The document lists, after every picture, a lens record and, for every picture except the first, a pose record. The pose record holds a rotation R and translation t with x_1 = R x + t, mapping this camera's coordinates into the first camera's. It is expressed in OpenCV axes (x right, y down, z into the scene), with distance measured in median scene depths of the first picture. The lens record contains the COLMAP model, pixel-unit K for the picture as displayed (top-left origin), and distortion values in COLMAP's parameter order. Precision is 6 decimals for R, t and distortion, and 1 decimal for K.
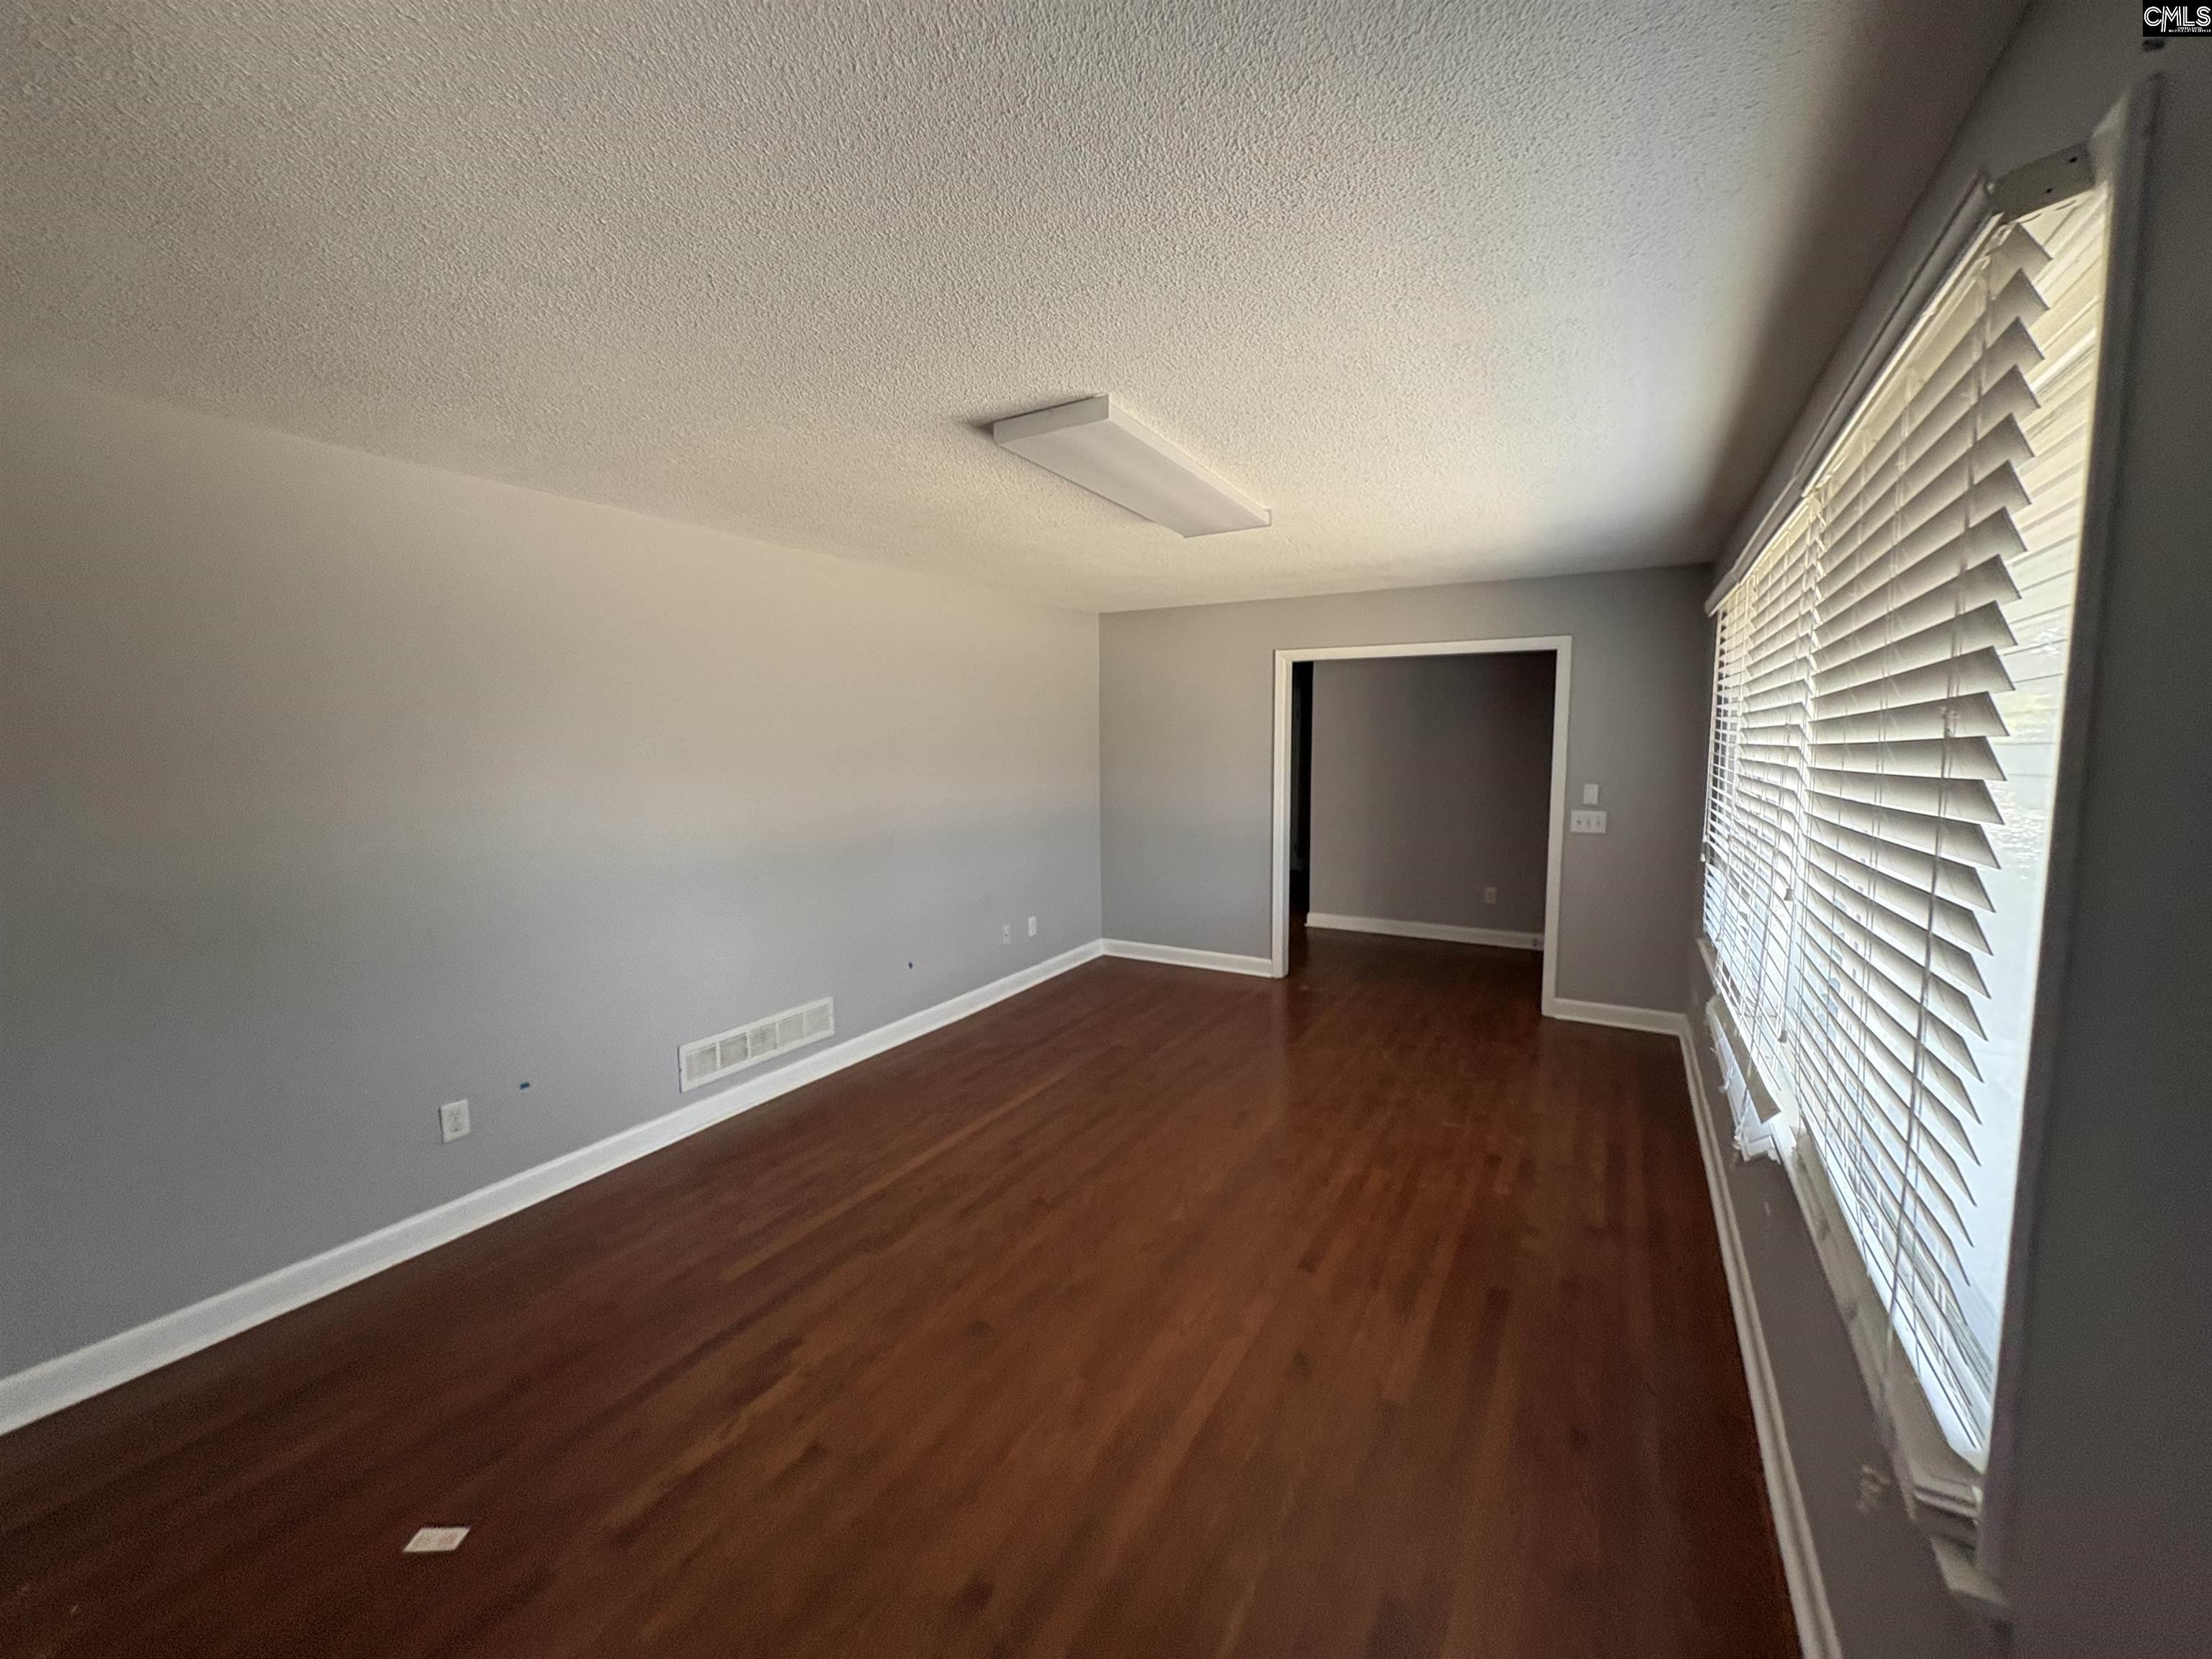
lens RADIAL K [[890.8, 0, 1104.8], [0, 890.8, 829.0], [0, 0, 1]] dist [0.008155, -0.001791]
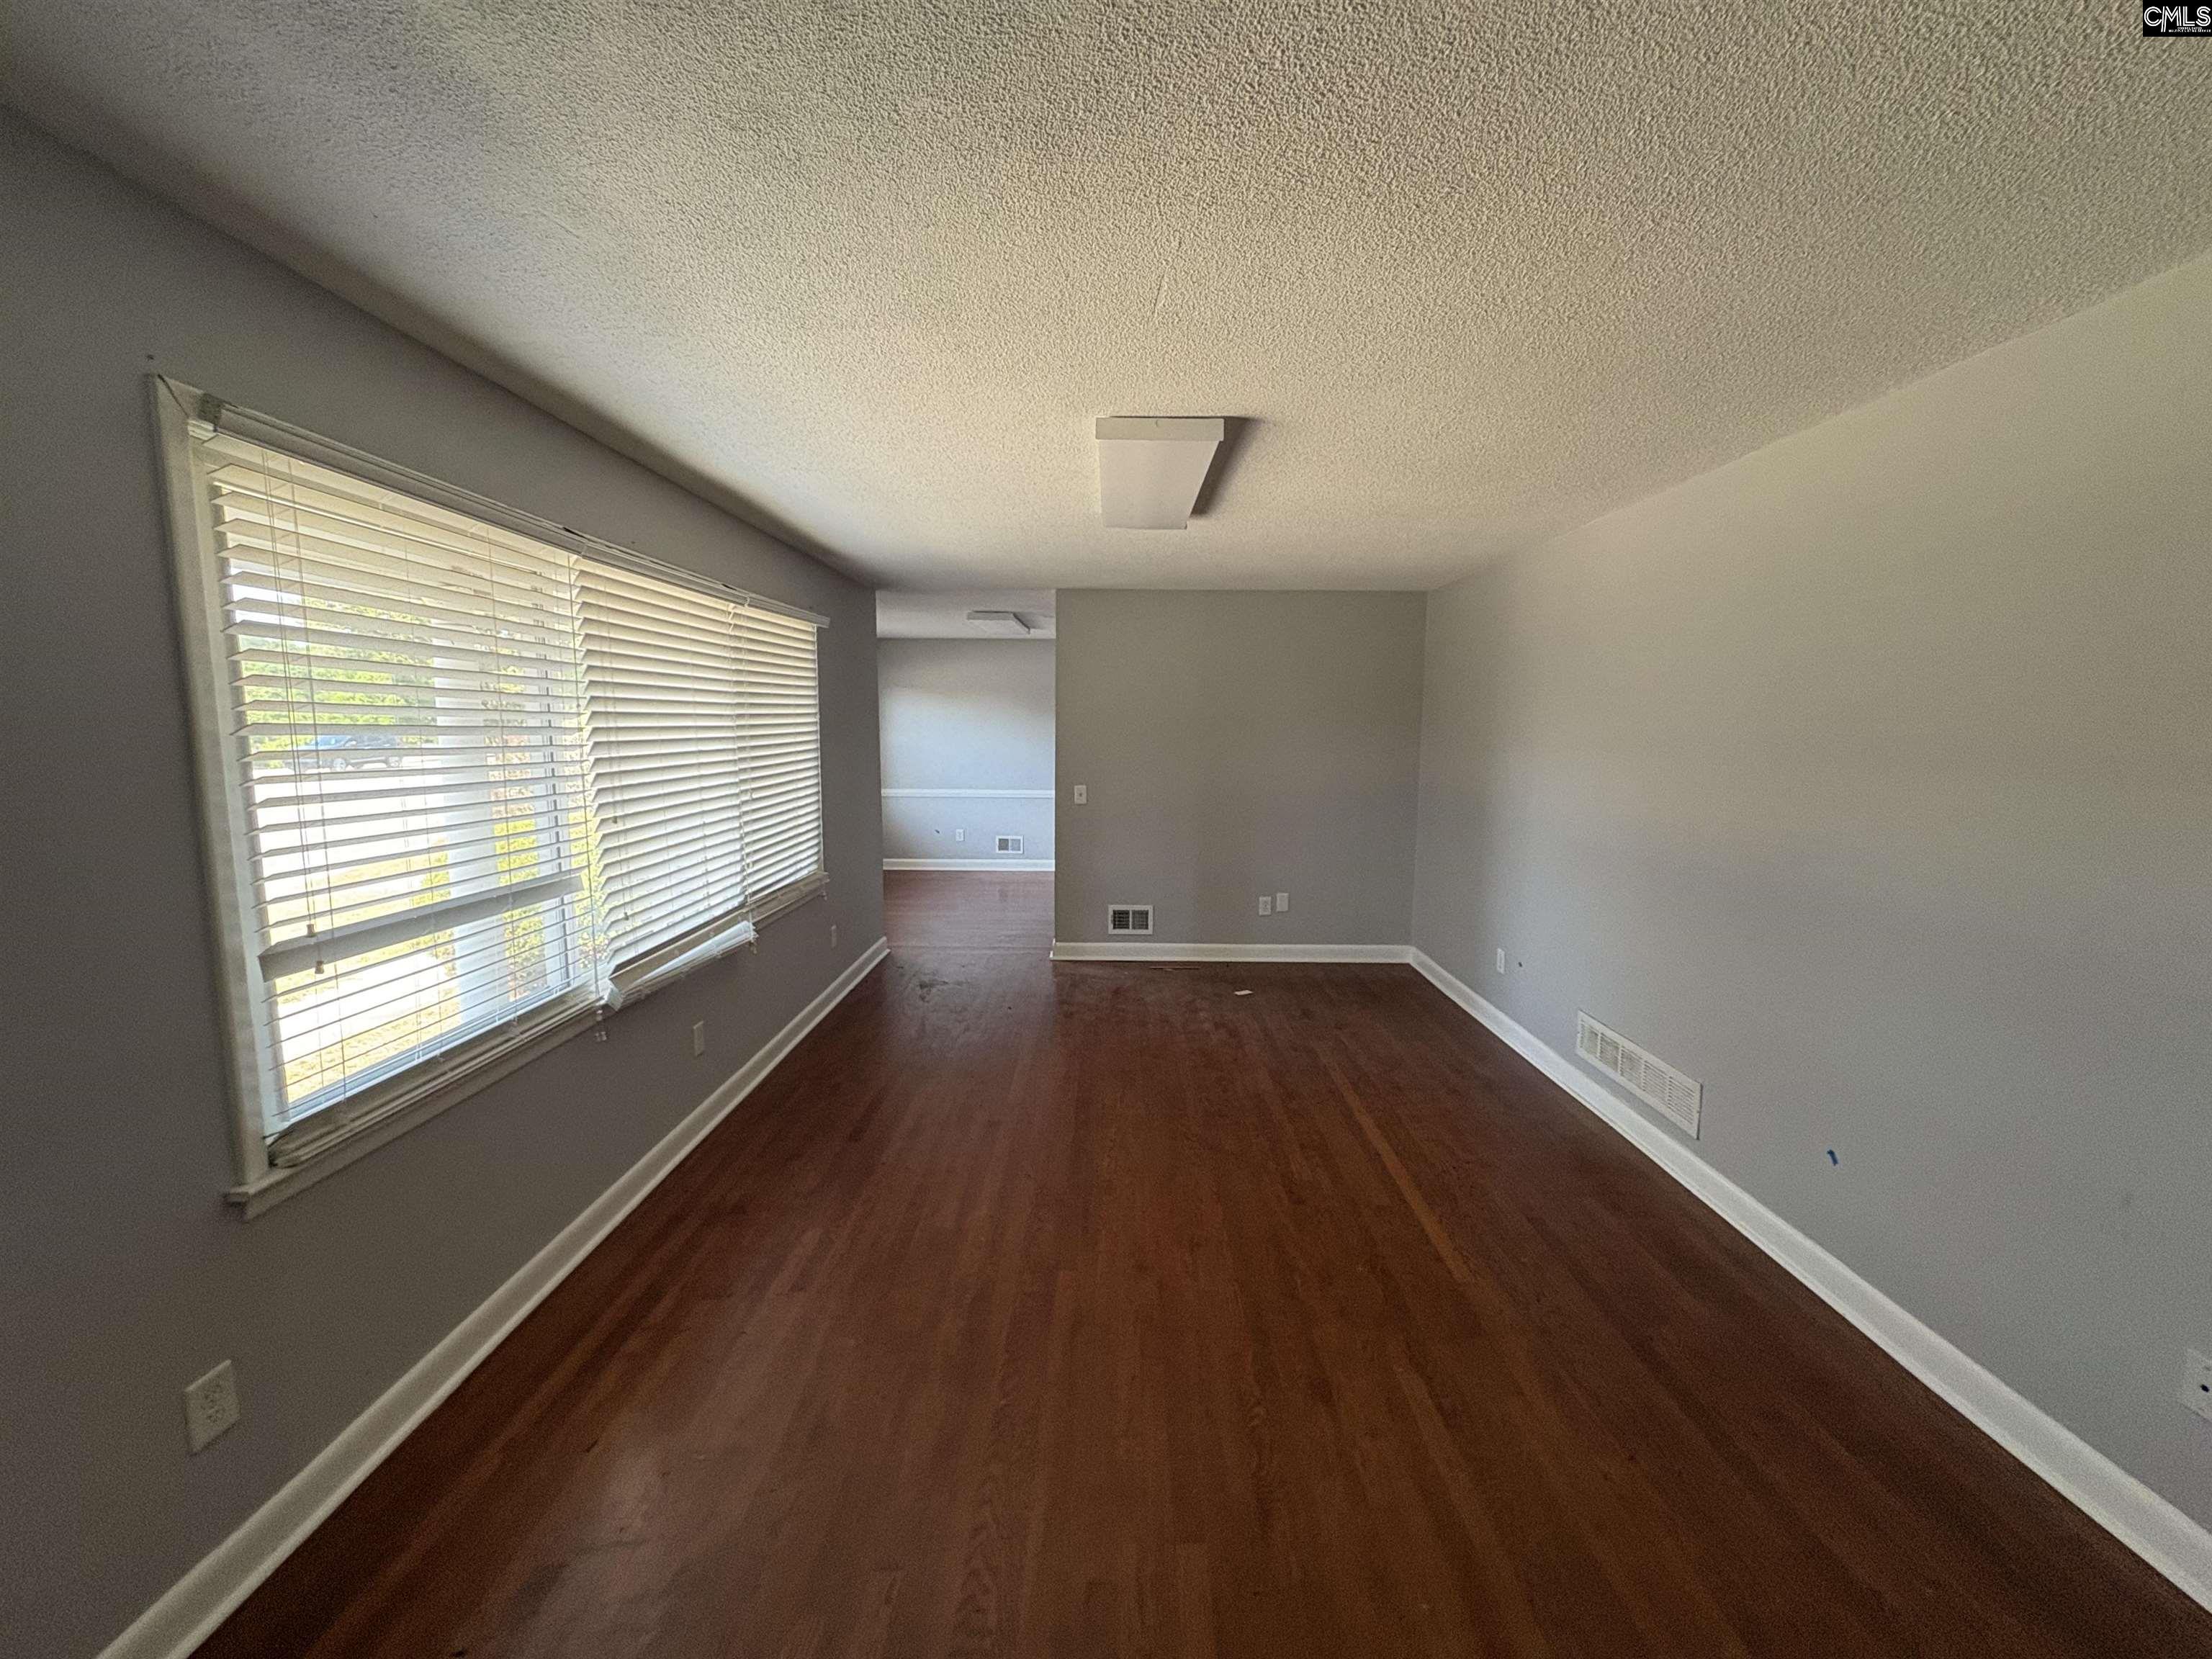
lens RADIAL K [[890.8, 0, 1106.7], [0, 890.8, 827.2], [0, 0, 1]] dist [0.008155, -0.001791]
pose [[-0.872764, 0.059959, -0.484446, 0.516923], [-0.046388, 0.977749, 0.204585, -0.160795], [0.485933, 0.201027, -0.850563, 1.579253]]
